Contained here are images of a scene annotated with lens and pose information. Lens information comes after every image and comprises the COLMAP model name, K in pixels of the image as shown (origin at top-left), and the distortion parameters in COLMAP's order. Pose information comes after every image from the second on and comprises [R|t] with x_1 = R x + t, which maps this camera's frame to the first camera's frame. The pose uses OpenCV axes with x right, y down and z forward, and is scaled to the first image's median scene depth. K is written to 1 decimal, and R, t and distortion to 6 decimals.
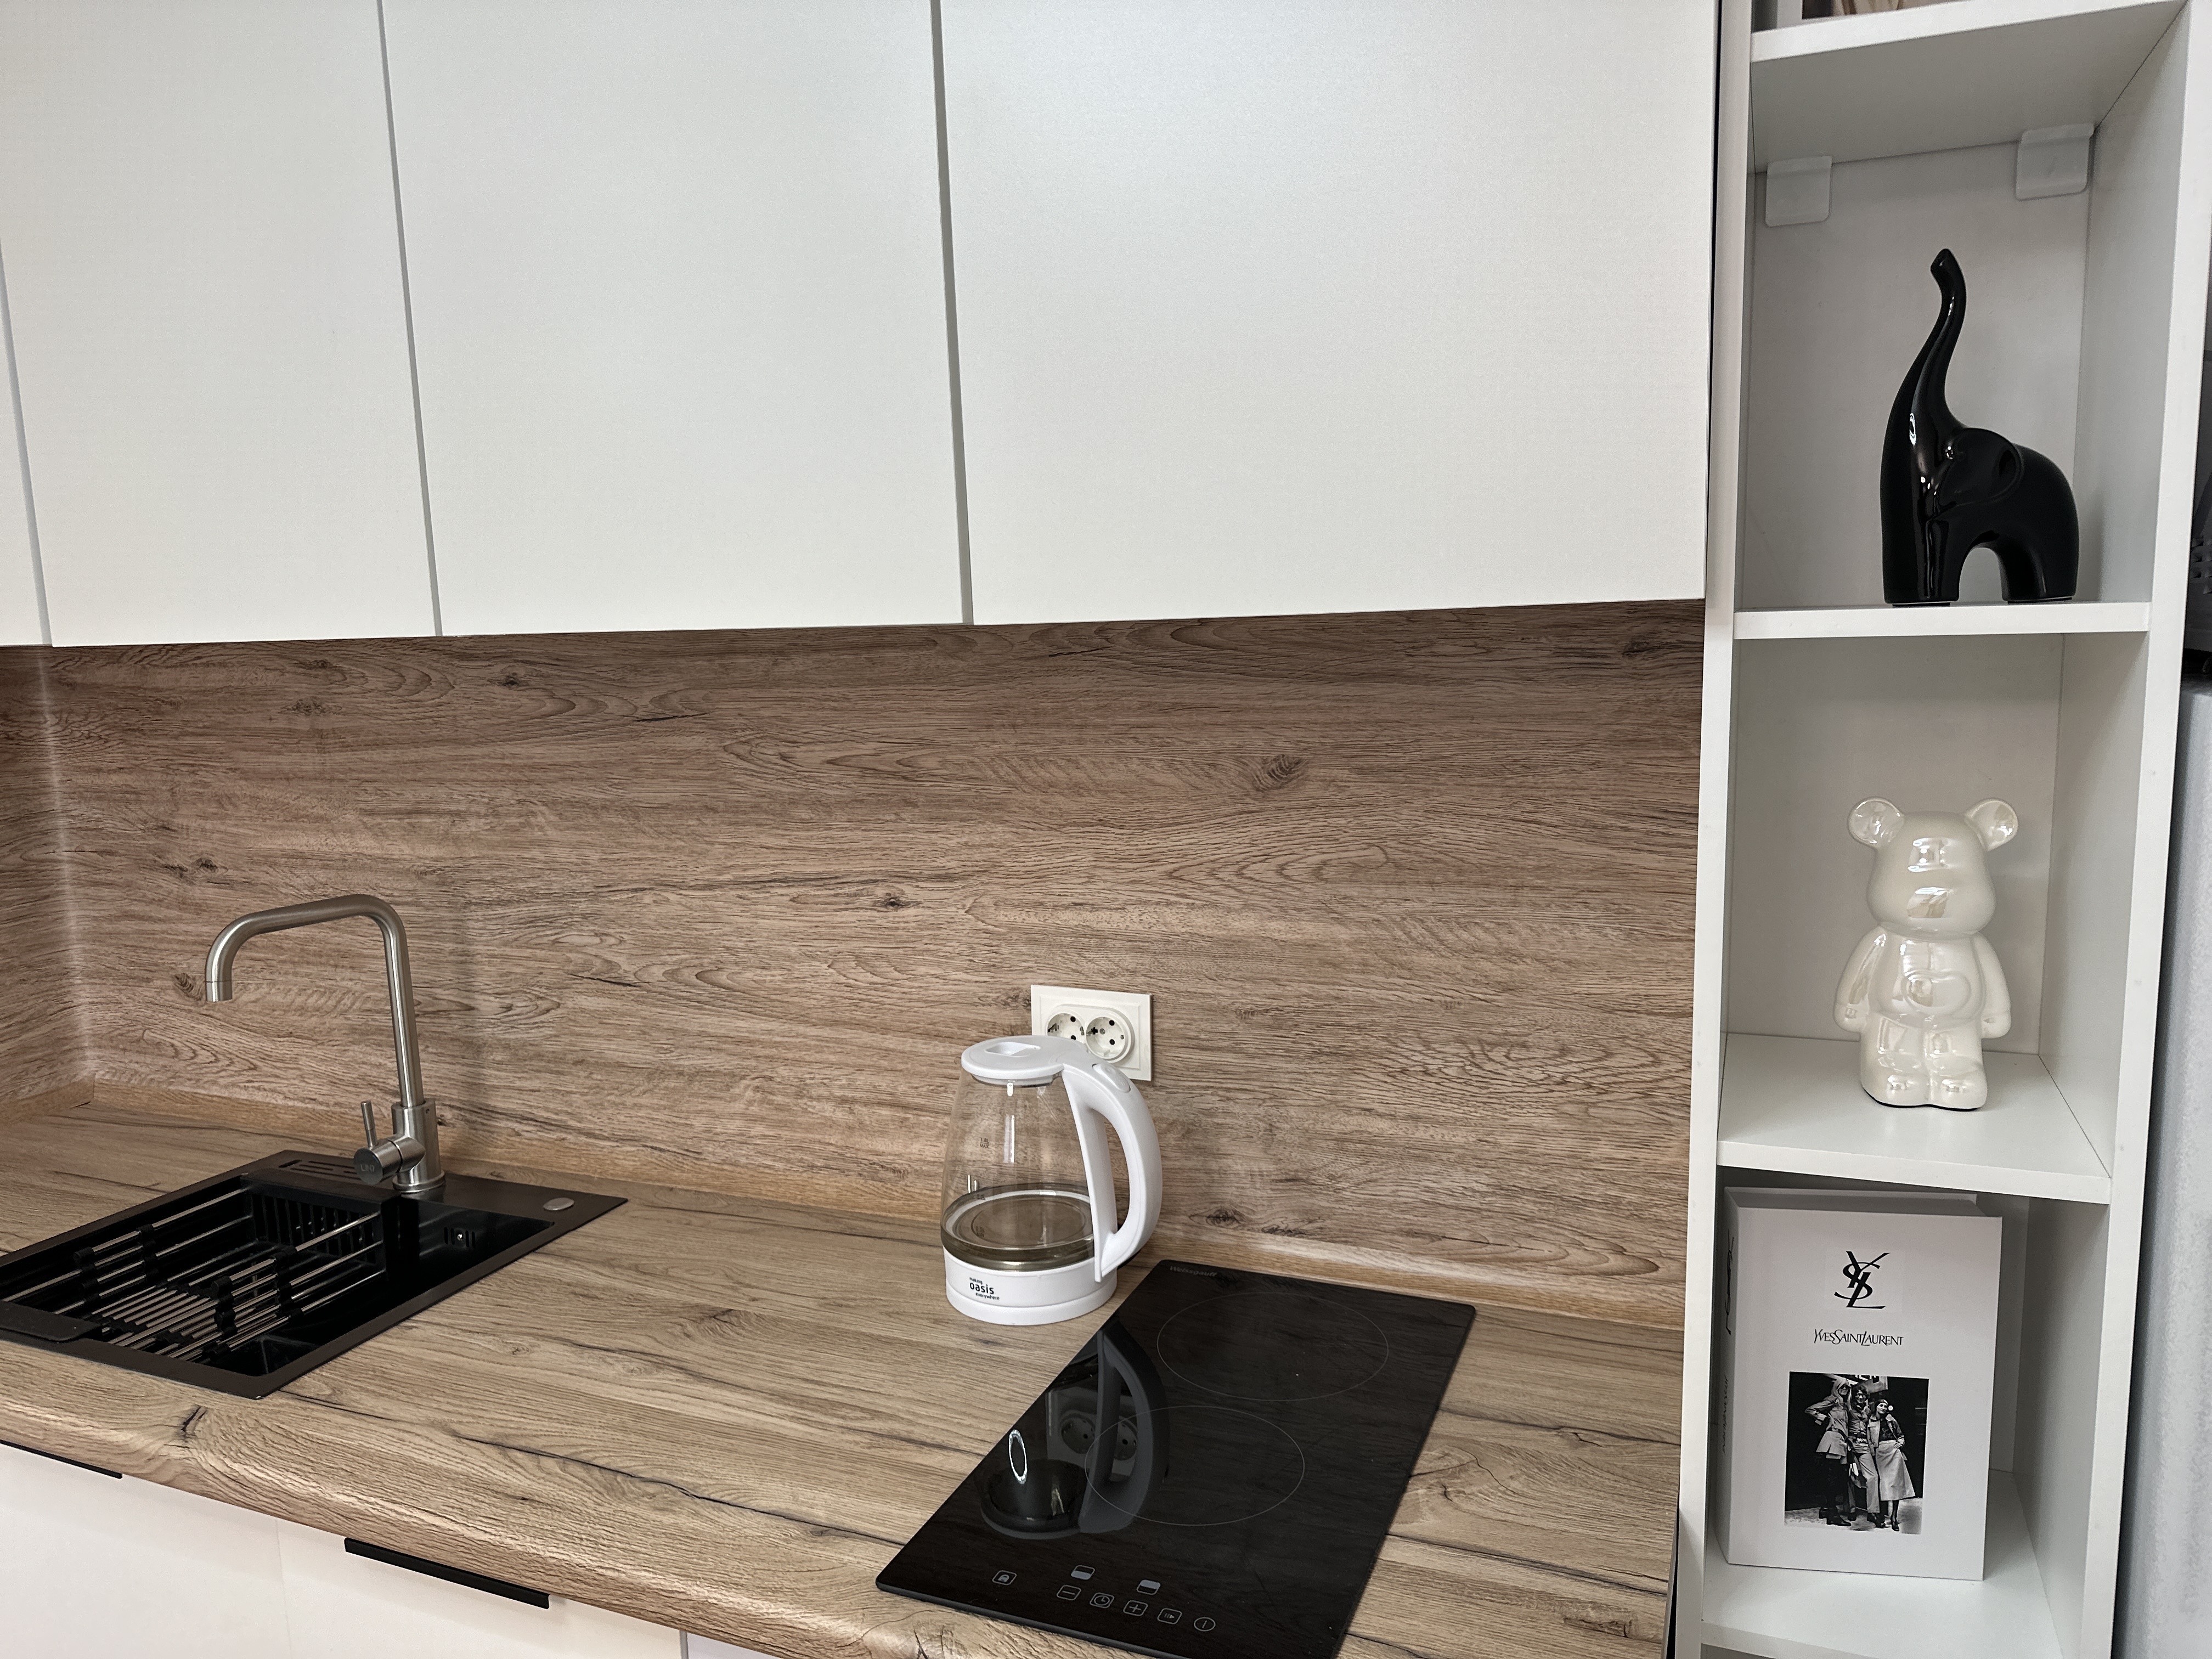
lens RADIAL K [[1529.7, 0, 1115.9], [0, 1529.7, 836.5], [0, 0, 1]] dist [0.139016, -0.213284]
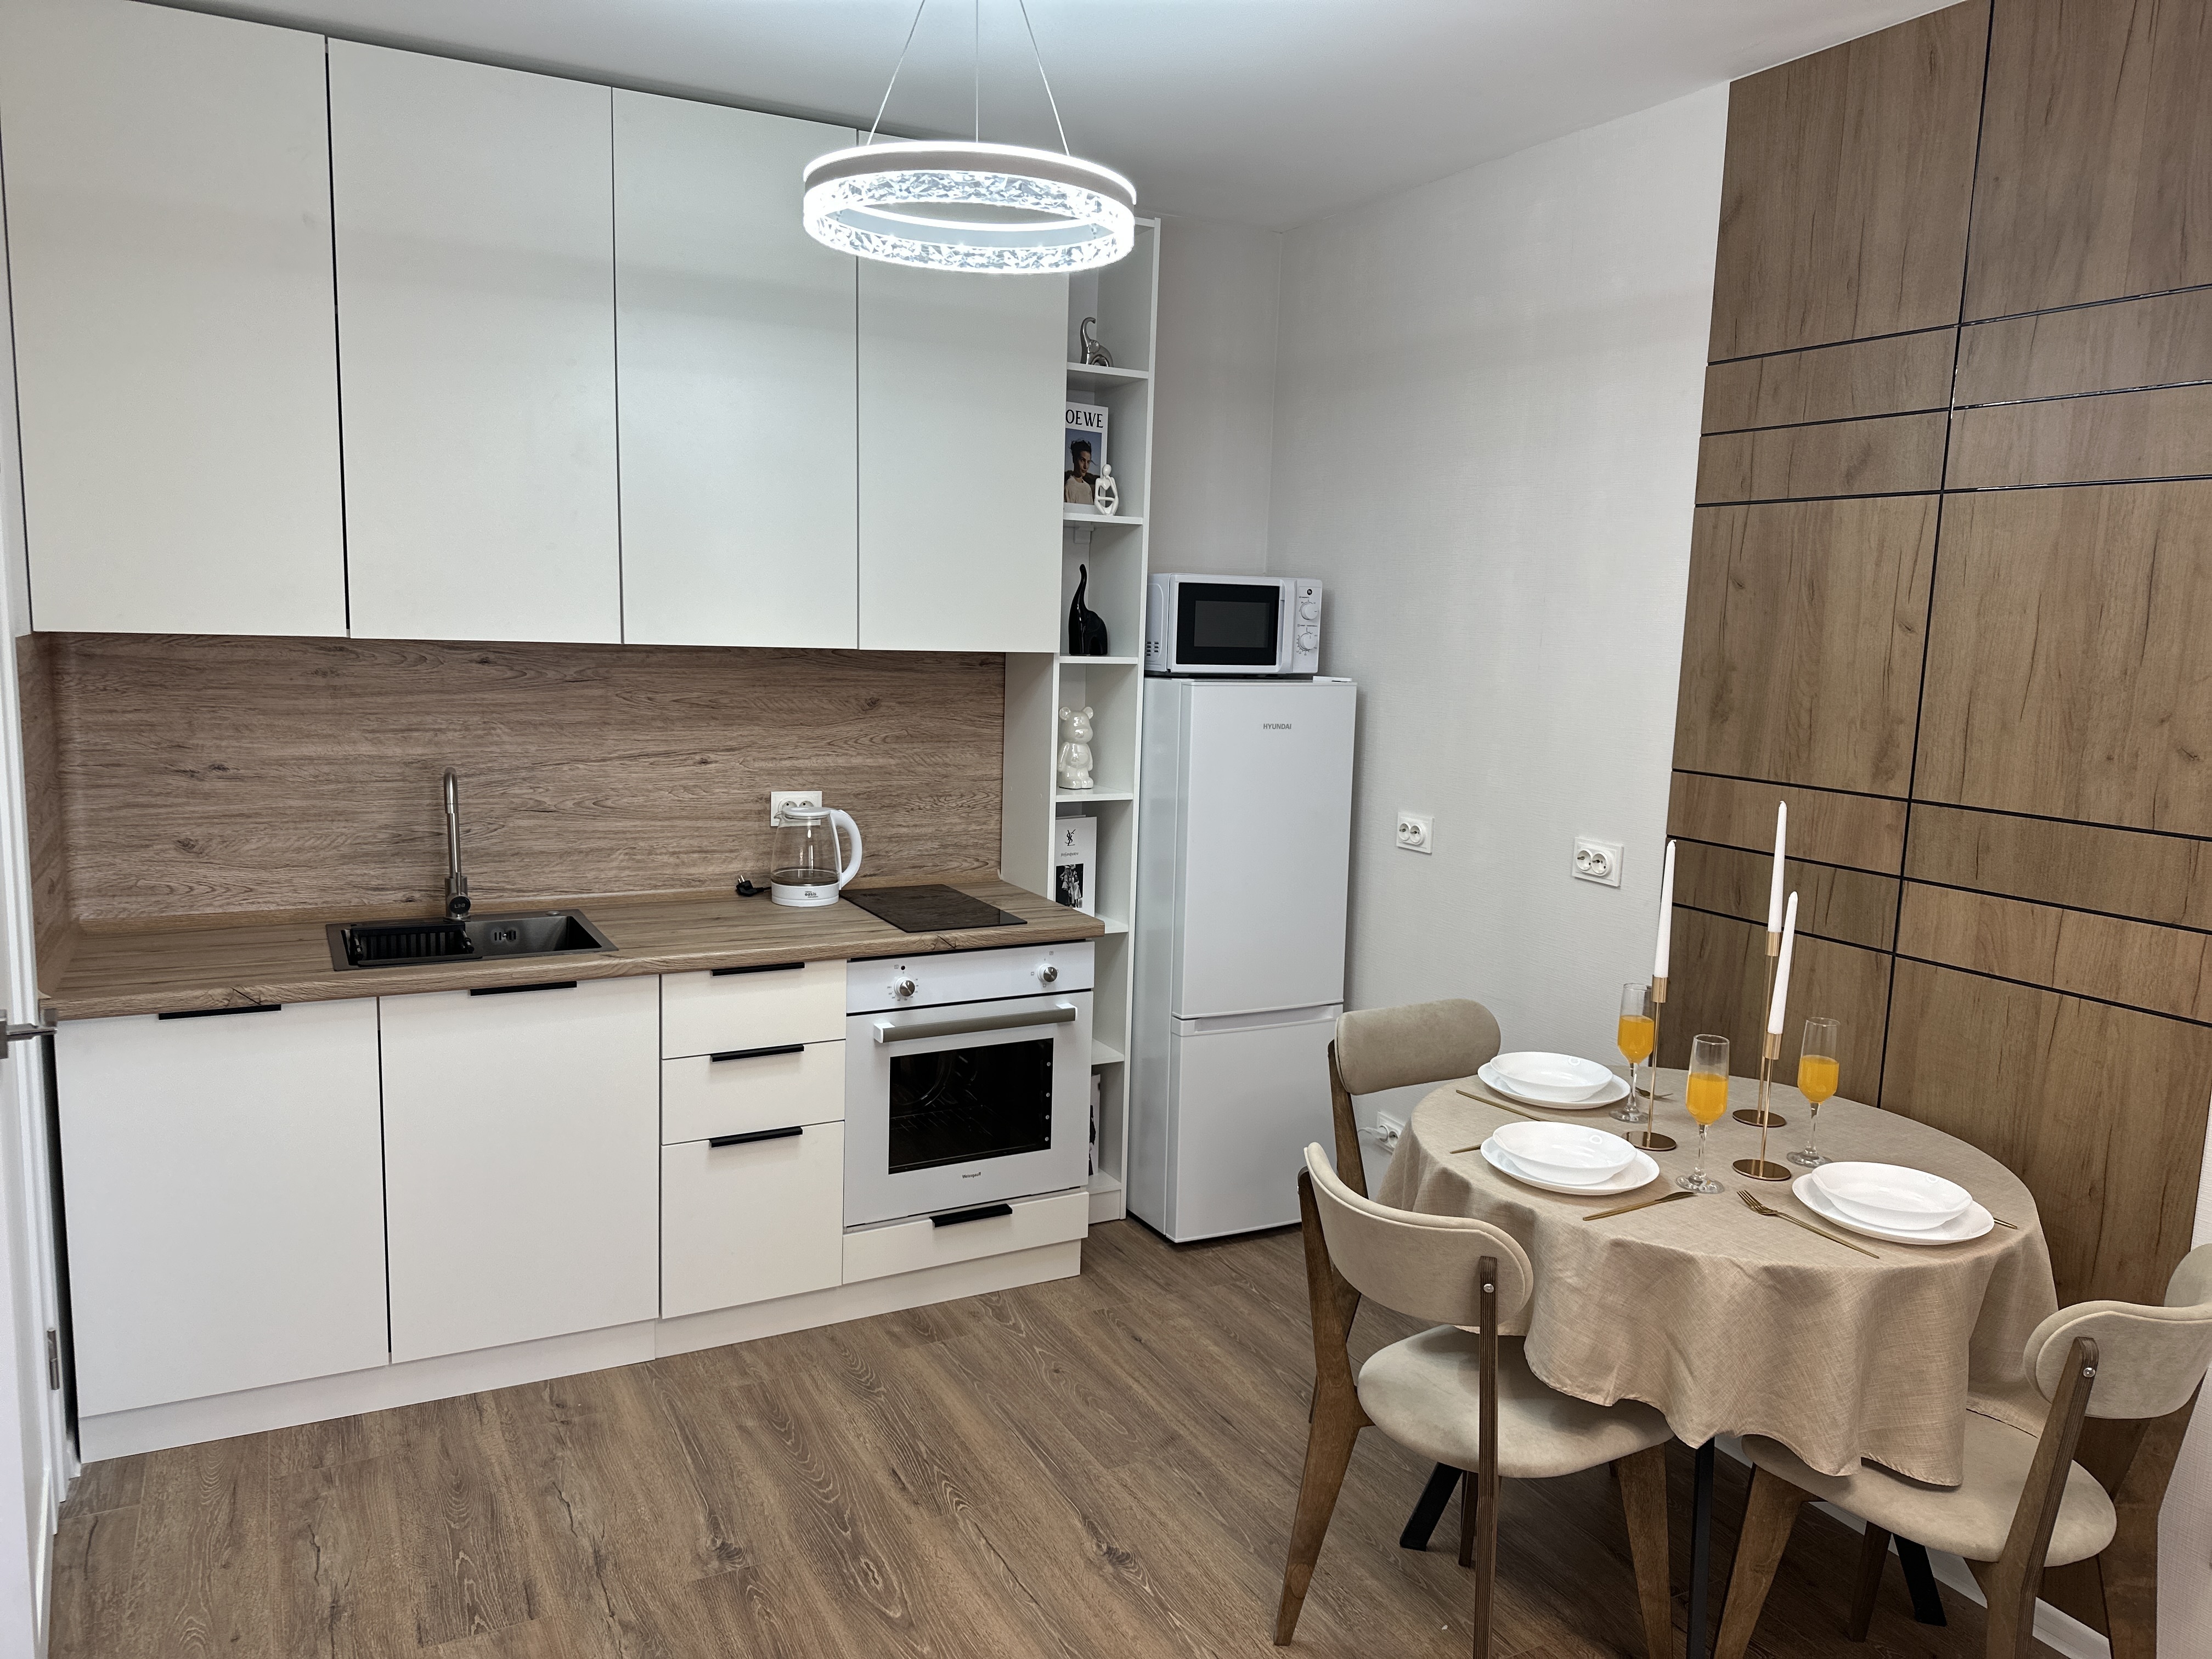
lens RADIAL K [[1546.3, 0, 1091.4], [0, 1546.3, 827.4], [0, 0, 1]] dist [0.137758, -0.223518]
pose [[0.633873, -0.059383, 0.771154, -1.627317], [0.061164, 0.997774, 0.026559, 0.117467], [-0.771015, 0.030332, 0.636094, -0.960226]]
